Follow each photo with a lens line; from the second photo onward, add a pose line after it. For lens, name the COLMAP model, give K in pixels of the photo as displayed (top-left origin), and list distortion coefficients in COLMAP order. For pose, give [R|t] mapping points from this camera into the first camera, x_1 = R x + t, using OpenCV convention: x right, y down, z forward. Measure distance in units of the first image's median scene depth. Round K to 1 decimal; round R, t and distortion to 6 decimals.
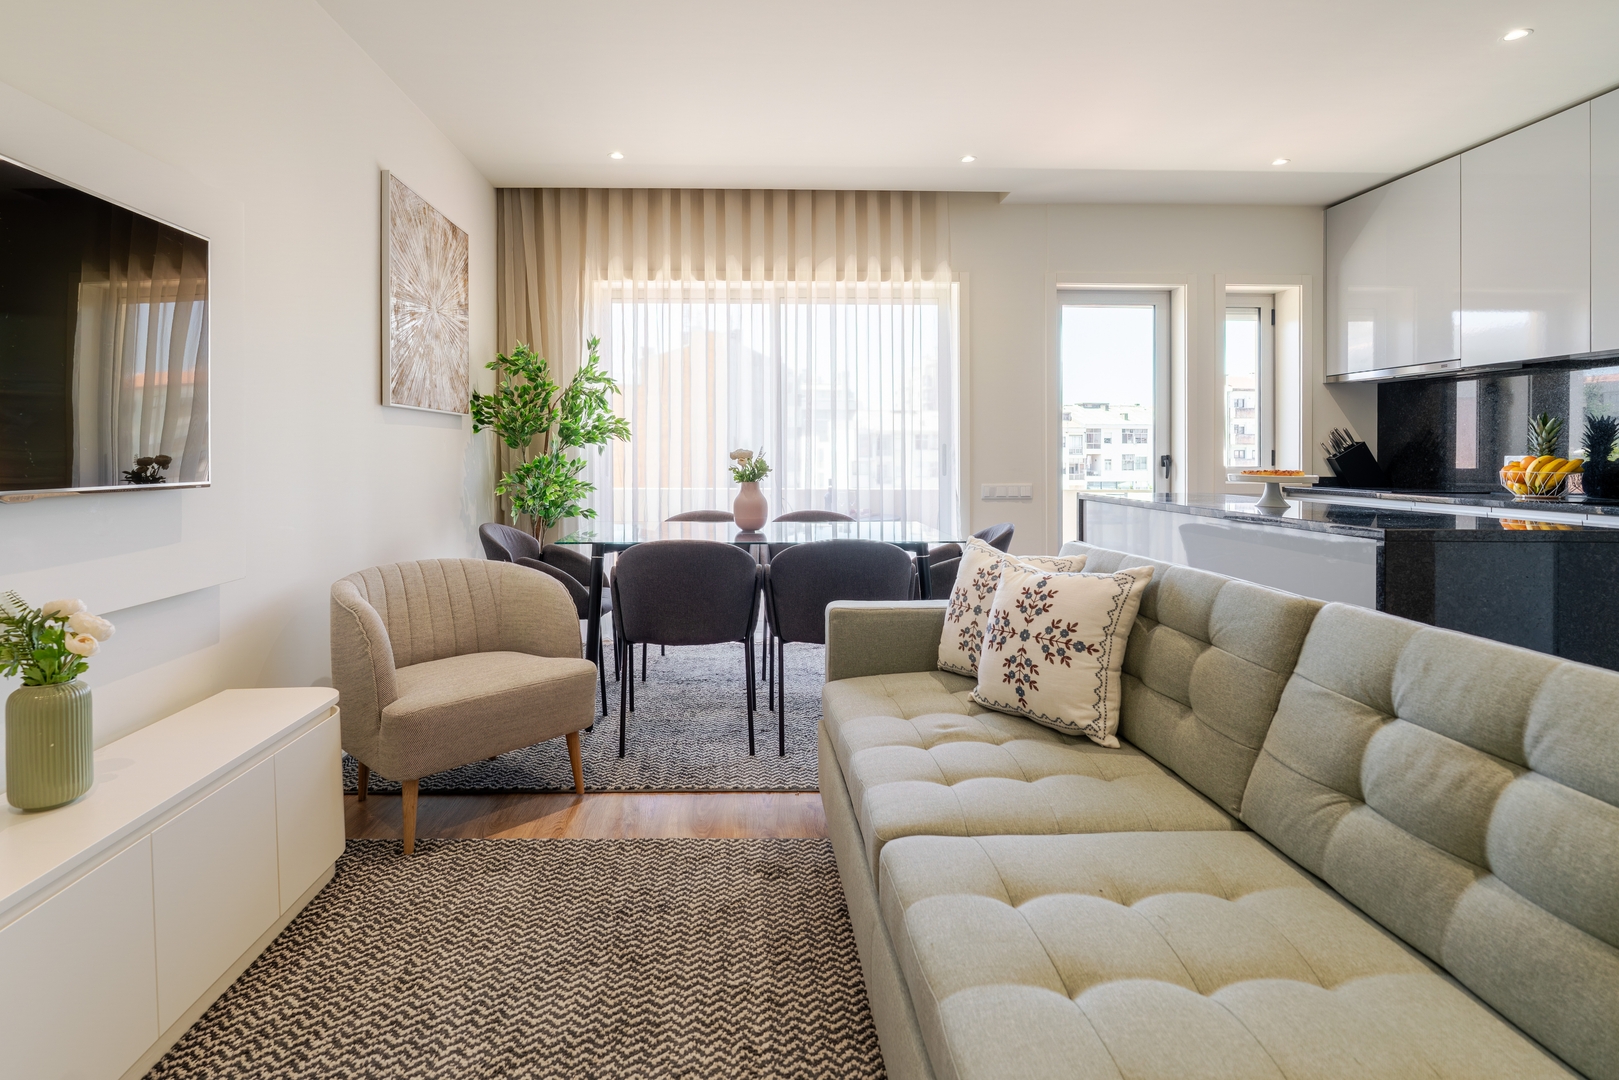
lens RADIAL K [[814.0, 0, 749.8], [0, 814.0, 457.2], [0, 0, 1]] dist [-0.010279, 0.001246]
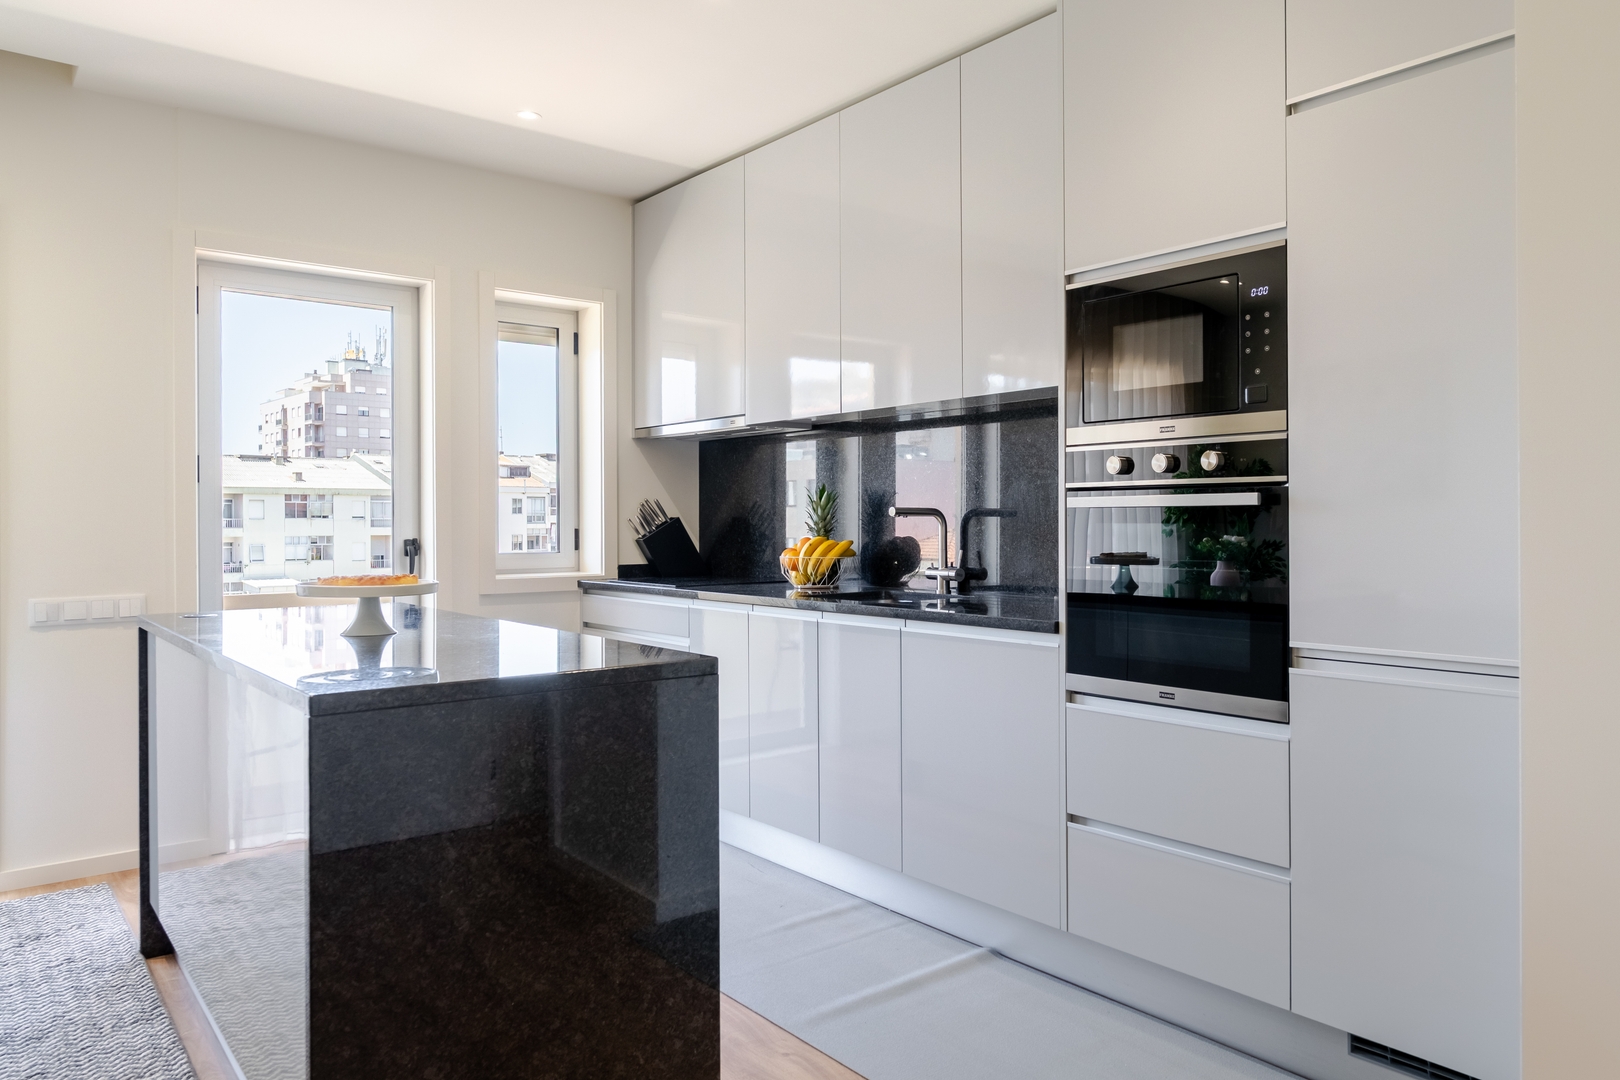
lens RADIAL K [[1110.5, 0, 945.9], [0, 1110.5, 513.8], [0, 0, 1]] dist [0.005795, -0.001447]
pose [[0.749042, -0.003959, 0.662511, 0.284645], [0.011195, 0.999915, -0.006681, -0.013791], [-0.662428, 0.012421, 0.749023, 0.055699]]
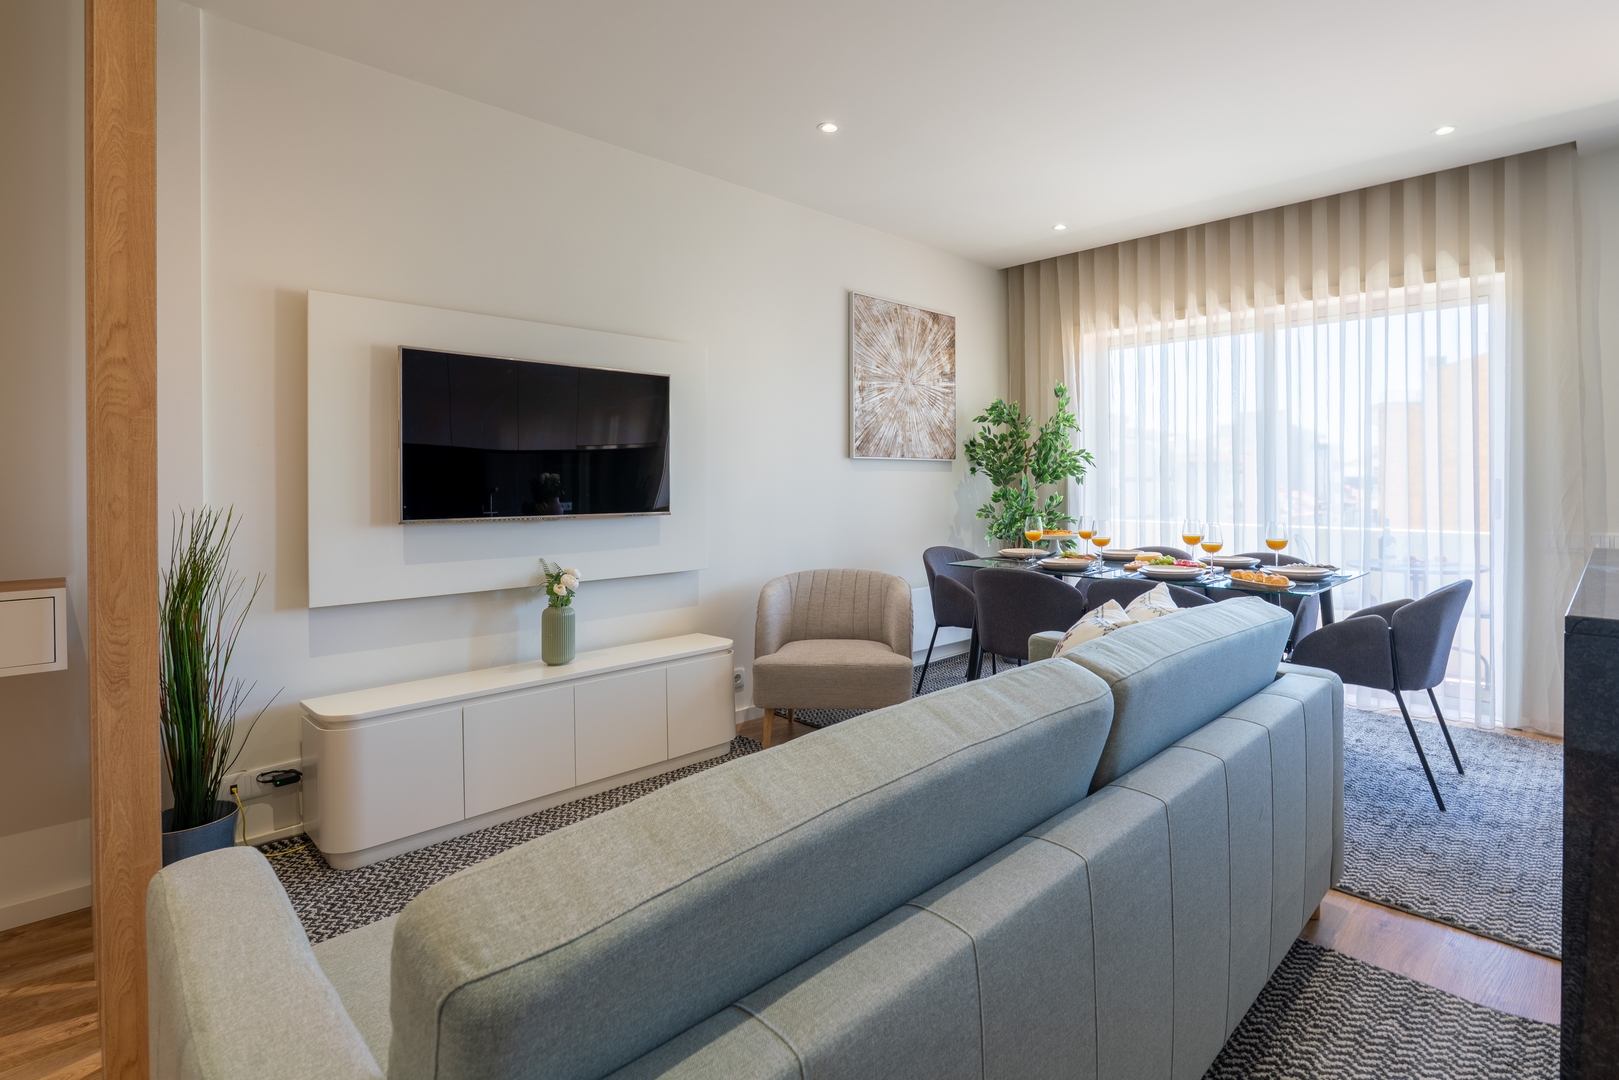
lens RADIAL K [[784.7, 0, 857.9], [0, 784.7, 483.3], [0, 0, 1]] dist [-0.004396, -0.001204]
pose [[0.704745, -0.002949, -0.709454, 0.394166], [0.000989, 0.999994, -0.003174, -0.012114], [0.709460, 0.001535, 0.704744, 0.037341]]
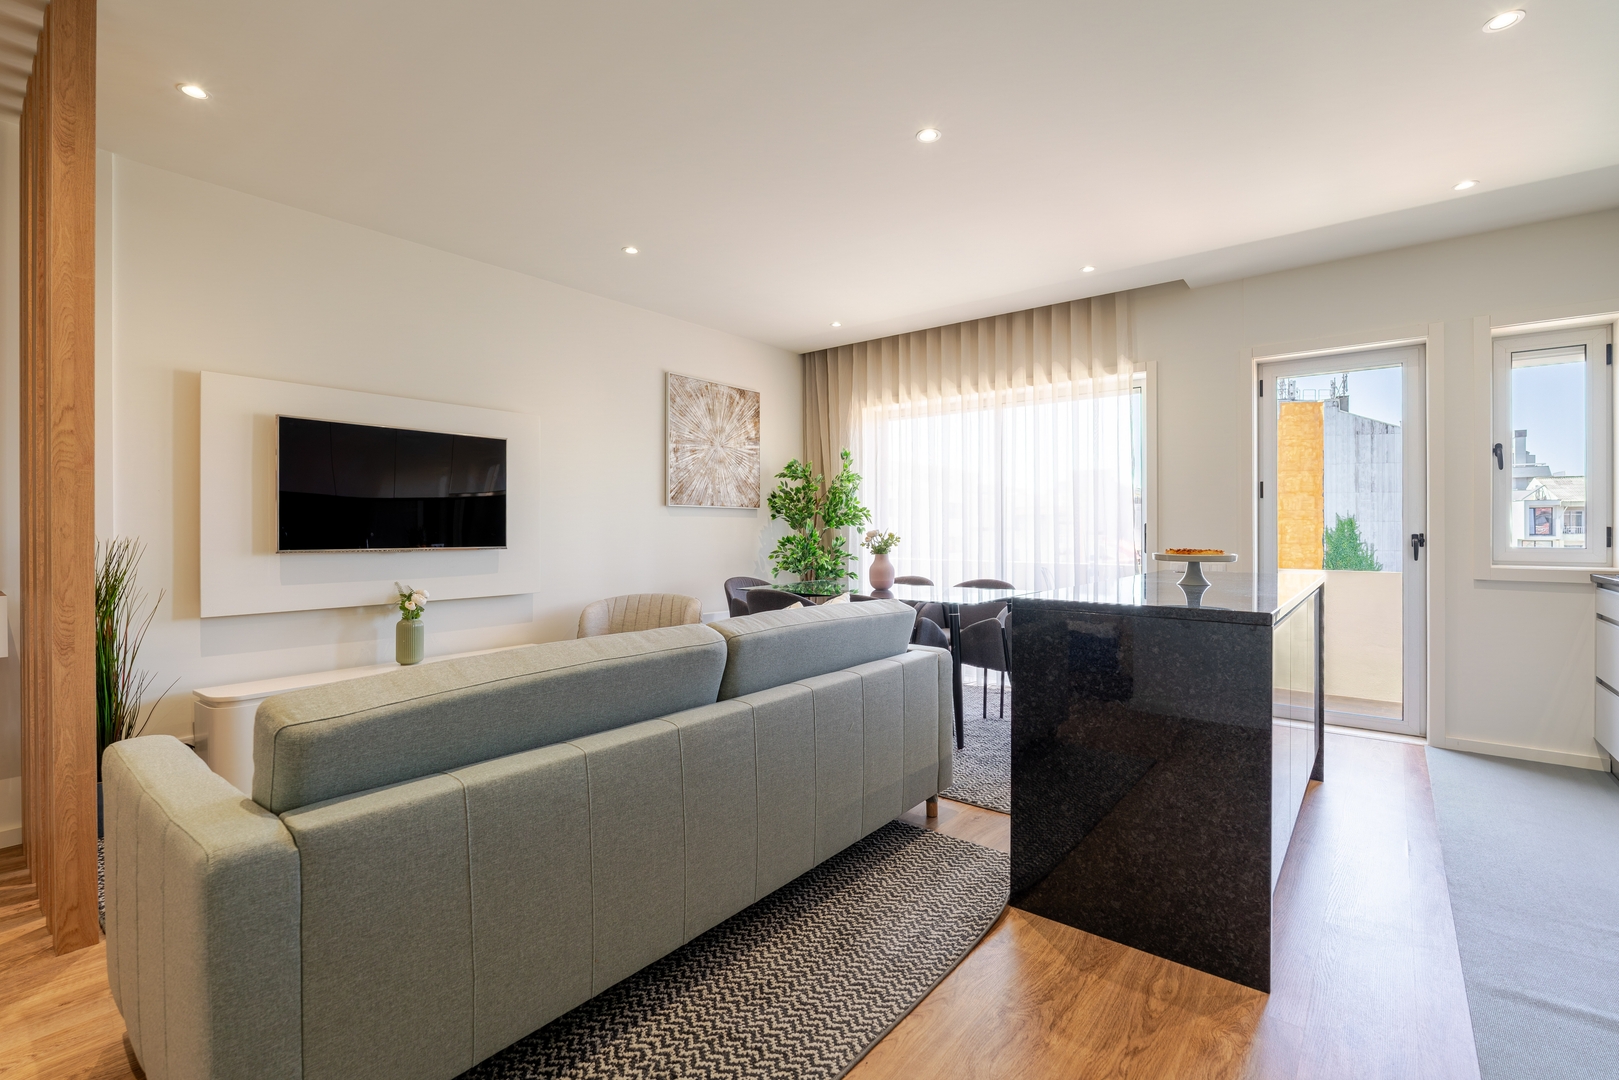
lens RADIAL K [[721.9, 0, 810.6], [0, 721.9, 531.3], [0, 0, 1]] dist [-0.009542, 0.001310]
pose [[0.771655, -0.002792, -0.636035, 0.585734], [-0.000793, 0.999985, -0.005351, -0.000854], [0.636041, 0.004633, 0.771641, -0.001967]]
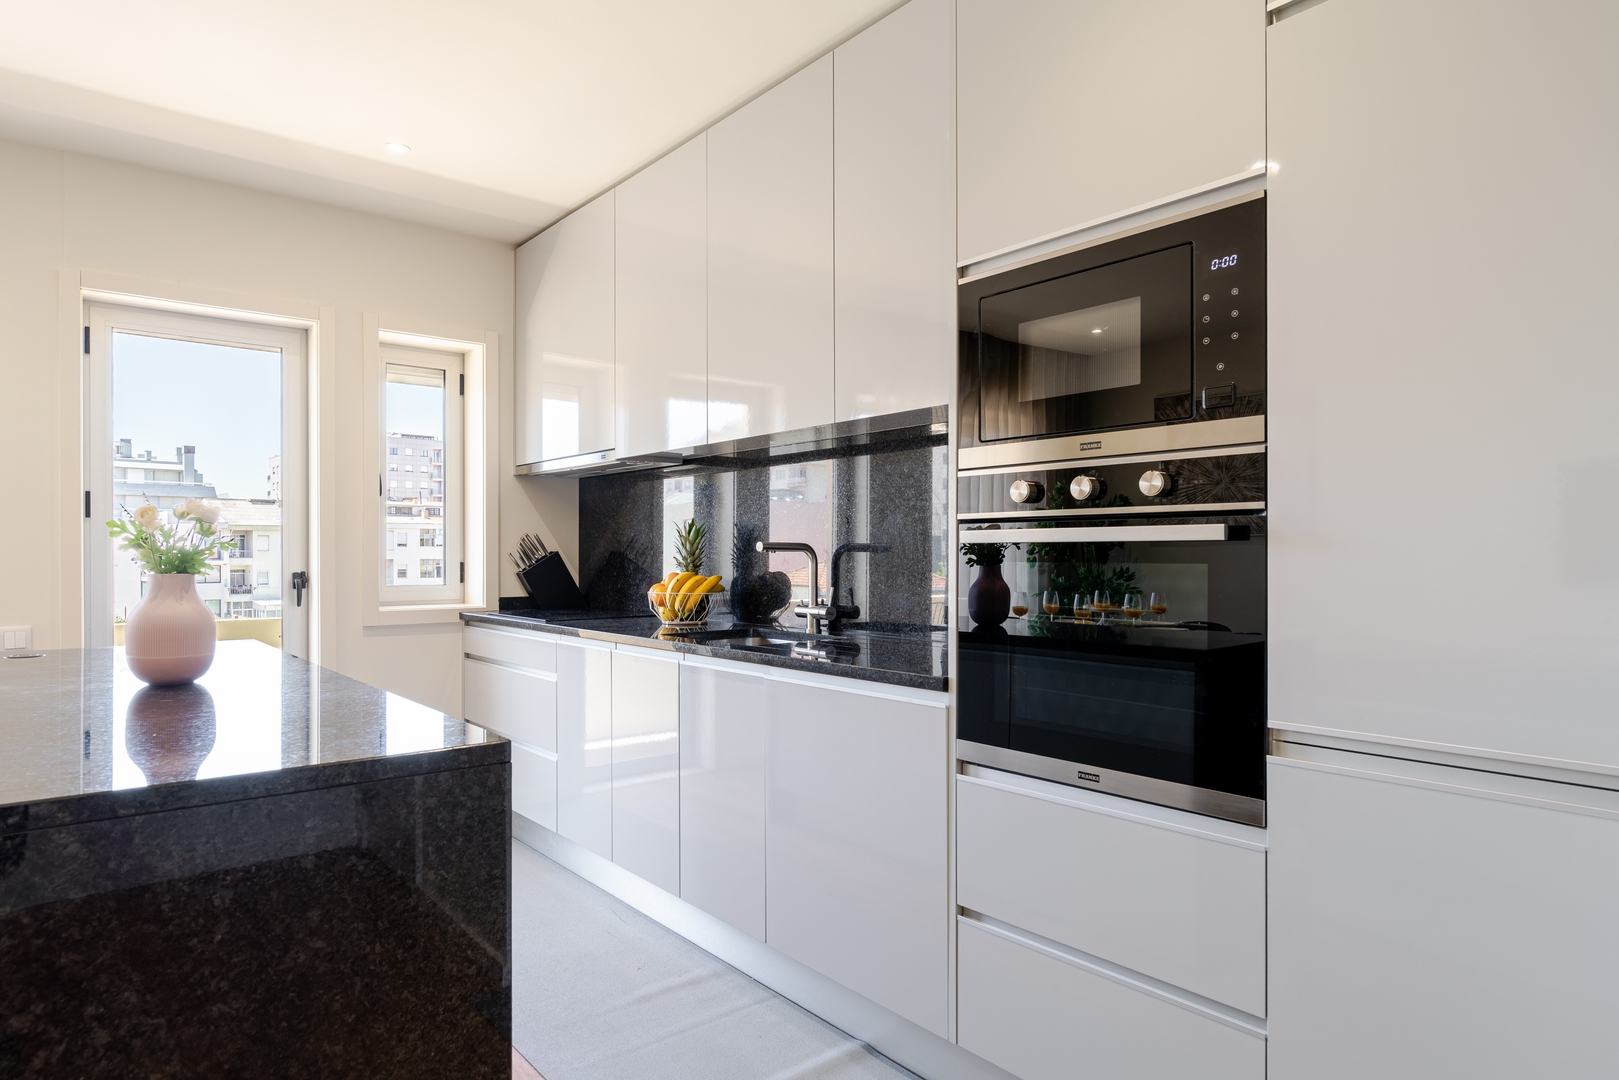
lens RADIAL K [[923.3, 0, 742.6], [0, 923.3, 552.3], [0, 0, 1]] dist [-0.001909, -0.001141]
pose [[0.801300, -0.005683, 0.598236, 0.408788], [0.008651, 0.999960, -0.002089, -0.016453], [-0.598200, 0.006849, 0.801317, 0.192522]]
